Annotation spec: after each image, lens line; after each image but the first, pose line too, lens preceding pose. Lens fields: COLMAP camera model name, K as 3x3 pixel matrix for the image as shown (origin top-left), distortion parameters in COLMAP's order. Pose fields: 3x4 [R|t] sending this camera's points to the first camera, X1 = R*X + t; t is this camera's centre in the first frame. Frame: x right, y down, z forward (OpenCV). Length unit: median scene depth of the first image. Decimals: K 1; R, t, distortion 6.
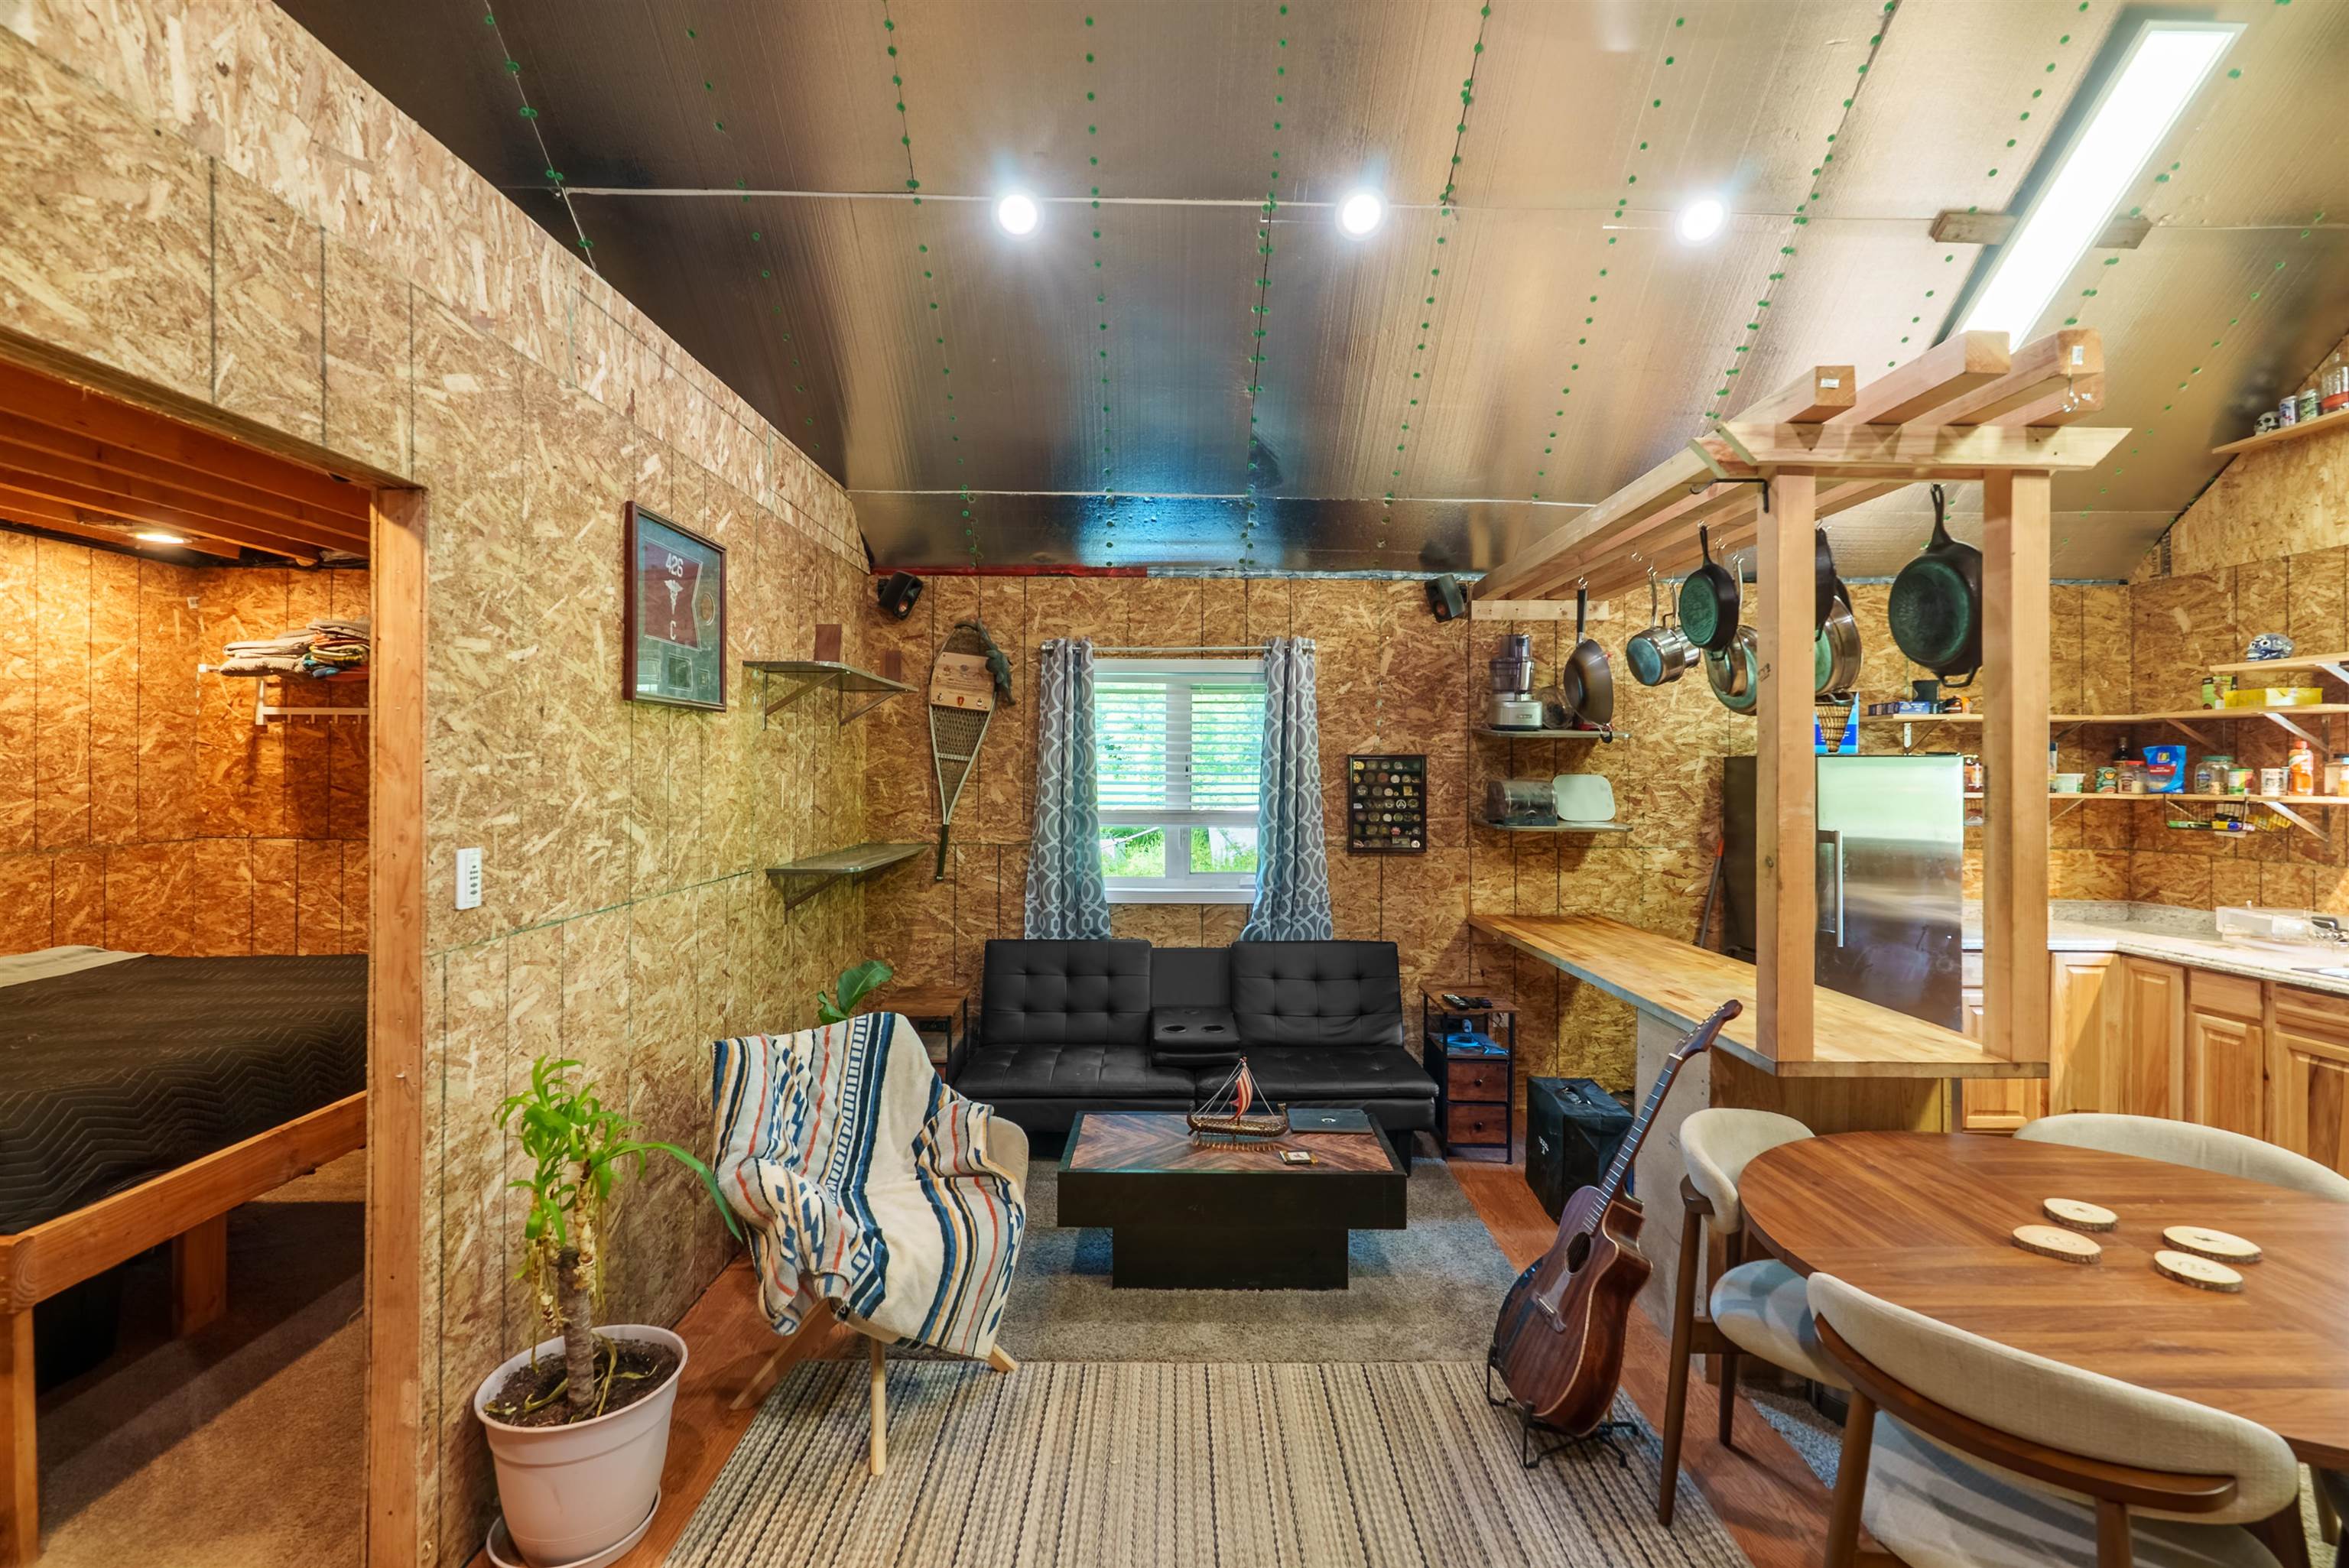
lens RADIAL K [[1085.9, 0, 1174.5], [0, 1085.9, 784.0], [0, 0, 1]] dist [-0.002555, 0.000166]
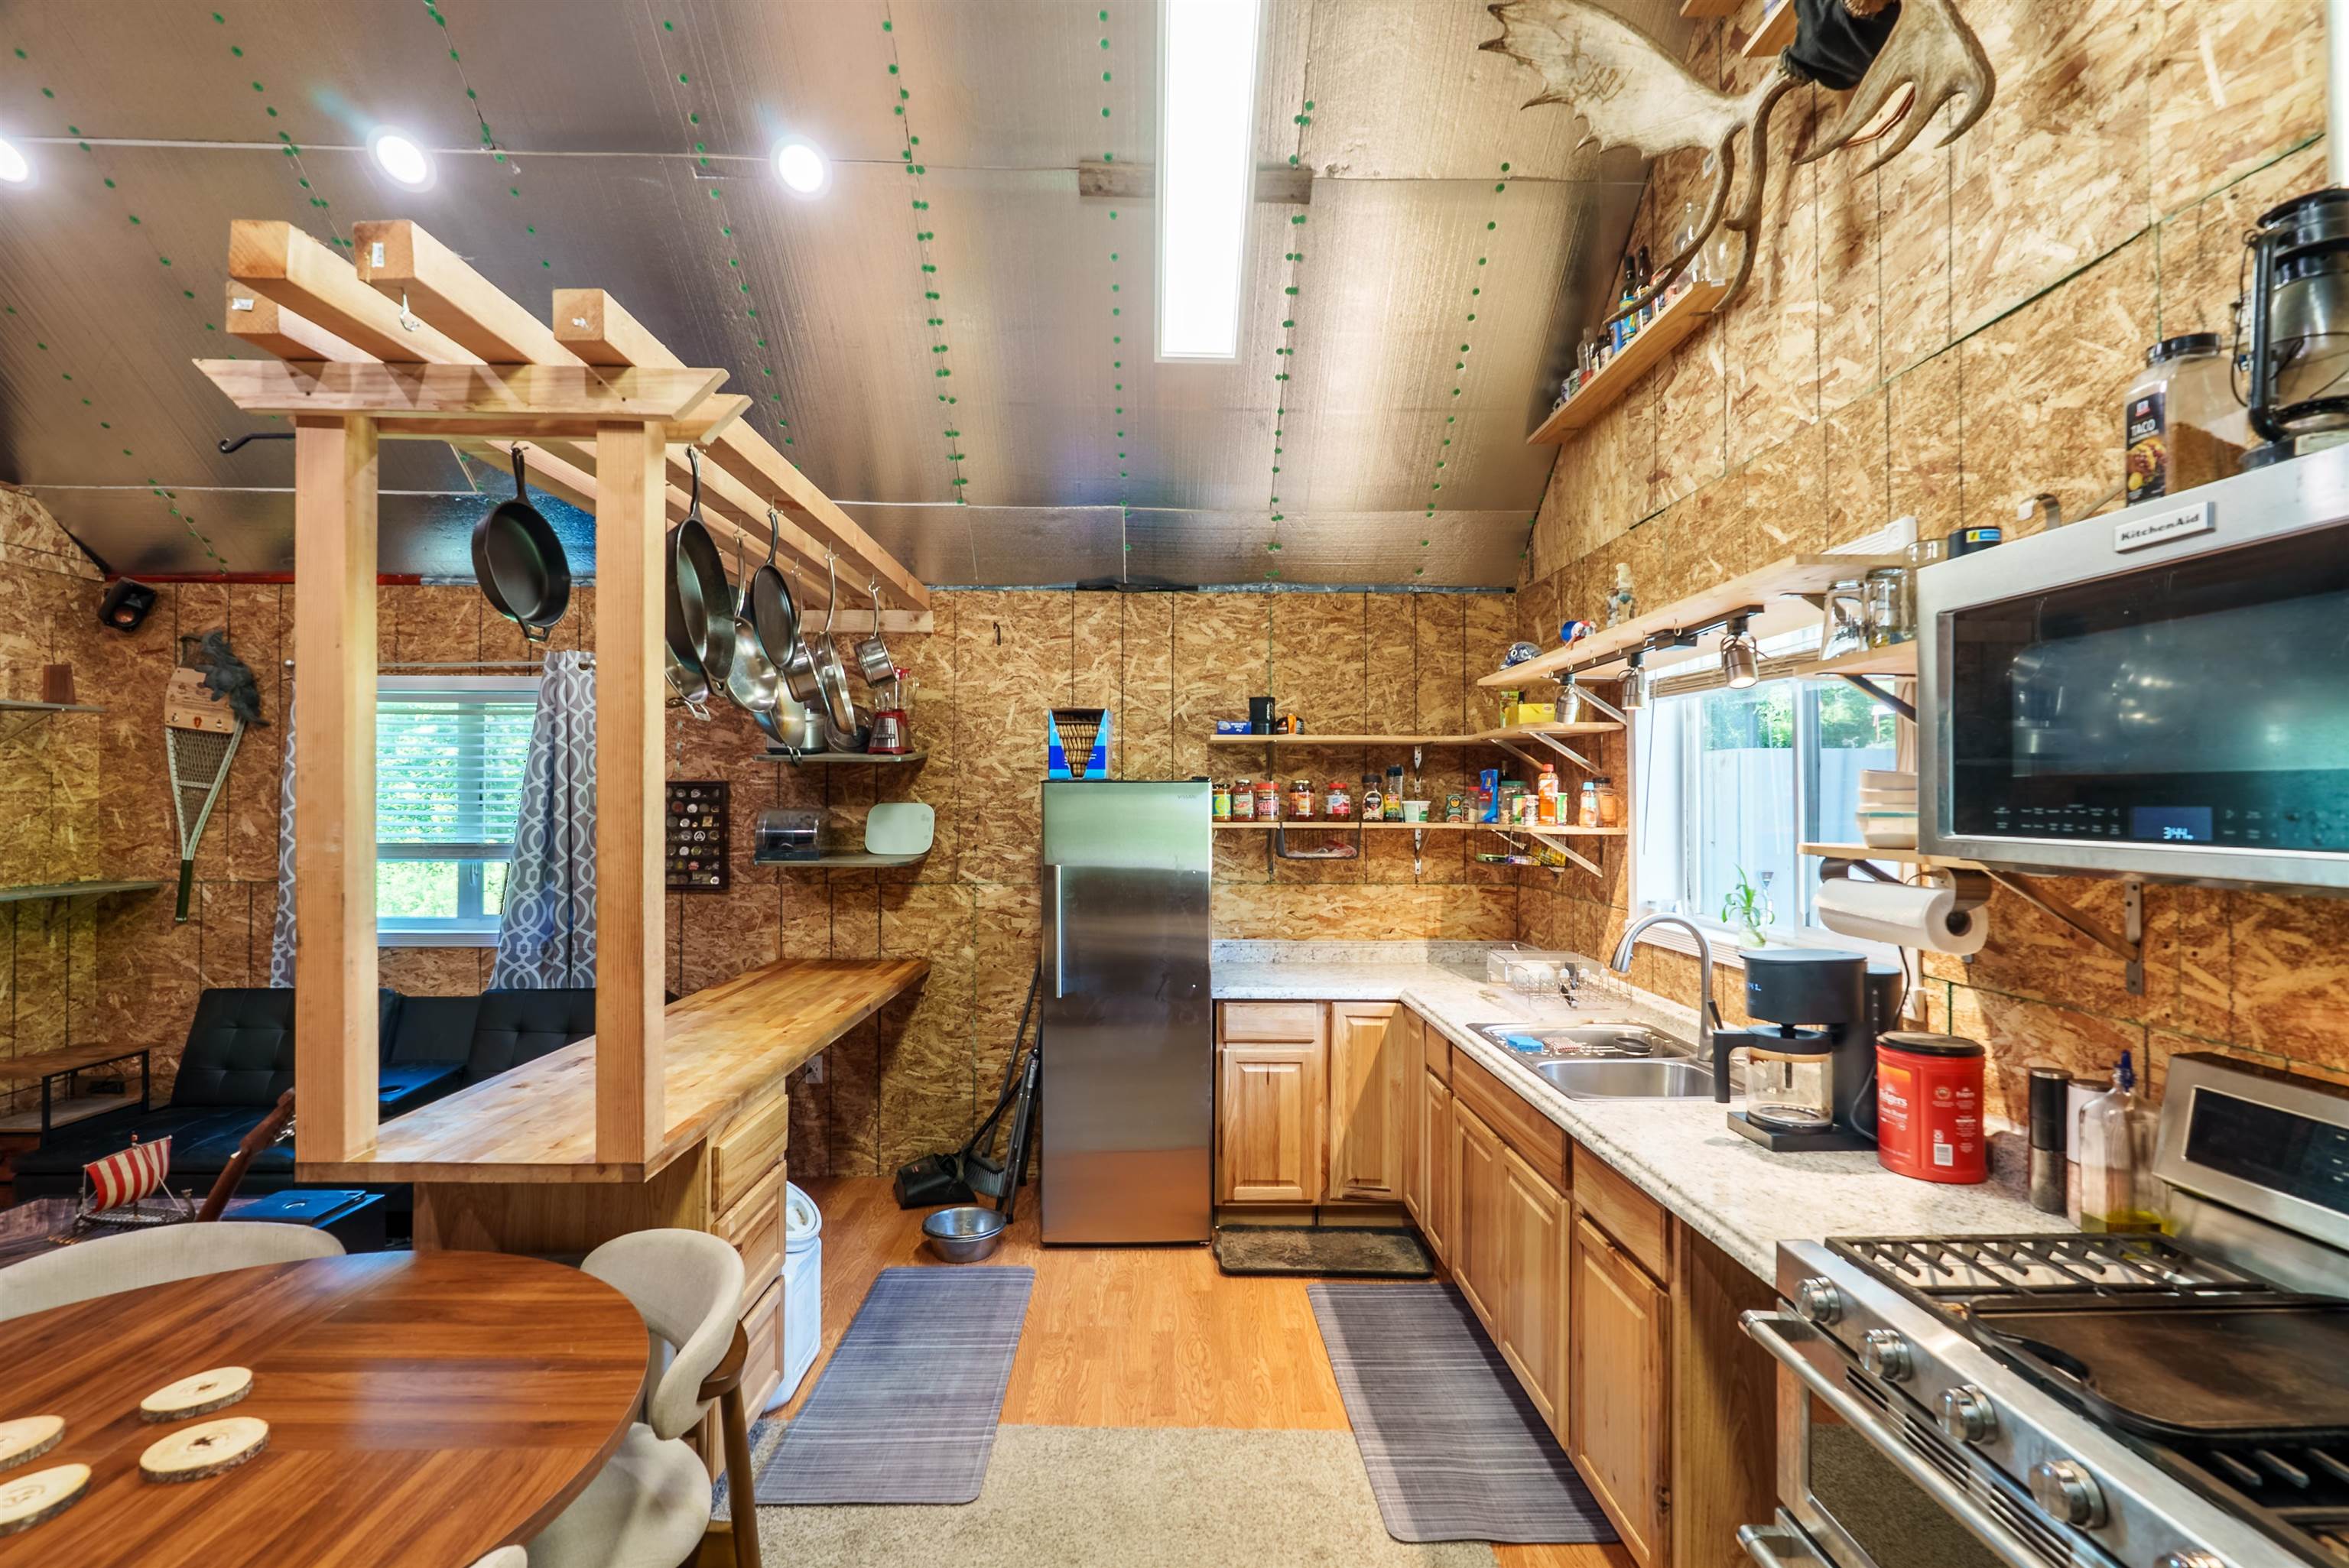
lens RADIAL K [[1080.8, 0, 1169.0], [0, 1080.8, 803.0], [0, 0, 1]] dist [-0.000521, 0.000597]
pose [[0.999968, -0.001752, 0.007754, 0.591155], [0.001828, 0.999951, -0.009752, 0.000562], [-0.007736, 0.009765, 0.999922, 0.099247]]
